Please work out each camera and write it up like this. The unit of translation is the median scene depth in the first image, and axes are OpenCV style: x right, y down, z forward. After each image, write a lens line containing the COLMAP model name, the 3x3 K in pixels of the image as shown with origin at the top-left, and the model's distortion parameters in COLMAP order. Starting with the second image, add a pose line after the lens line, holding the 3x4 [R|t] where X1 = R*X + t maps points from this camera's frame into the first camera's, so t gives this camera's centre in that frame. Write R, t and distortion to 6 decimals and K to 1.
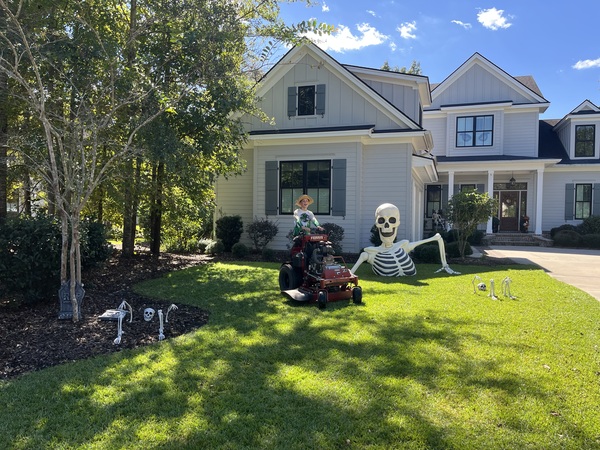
lens RADIAL K [[460.8, 0, 300.0], [0, 460.8, 225.0], [0, 0, 1]] dist [0.030452, 0.001127]
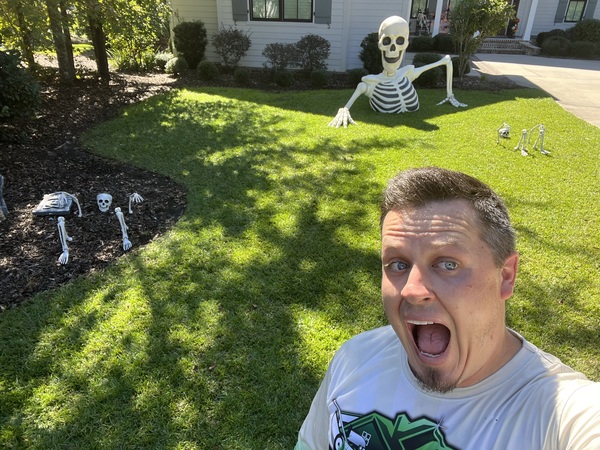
lens RADIAL K [[406.5, 0, 300.0], [0, 406.5, 225.0], [0, 0, 1]] dist [0.024057, -0.033092]
pose [[0.995974, -0.036960, 0.081665, -0.040873], [-0.005521, 0.884019, 0.467418, -0.056498], [-0.089469, -0.465987, 0.880256, 0.244393]]
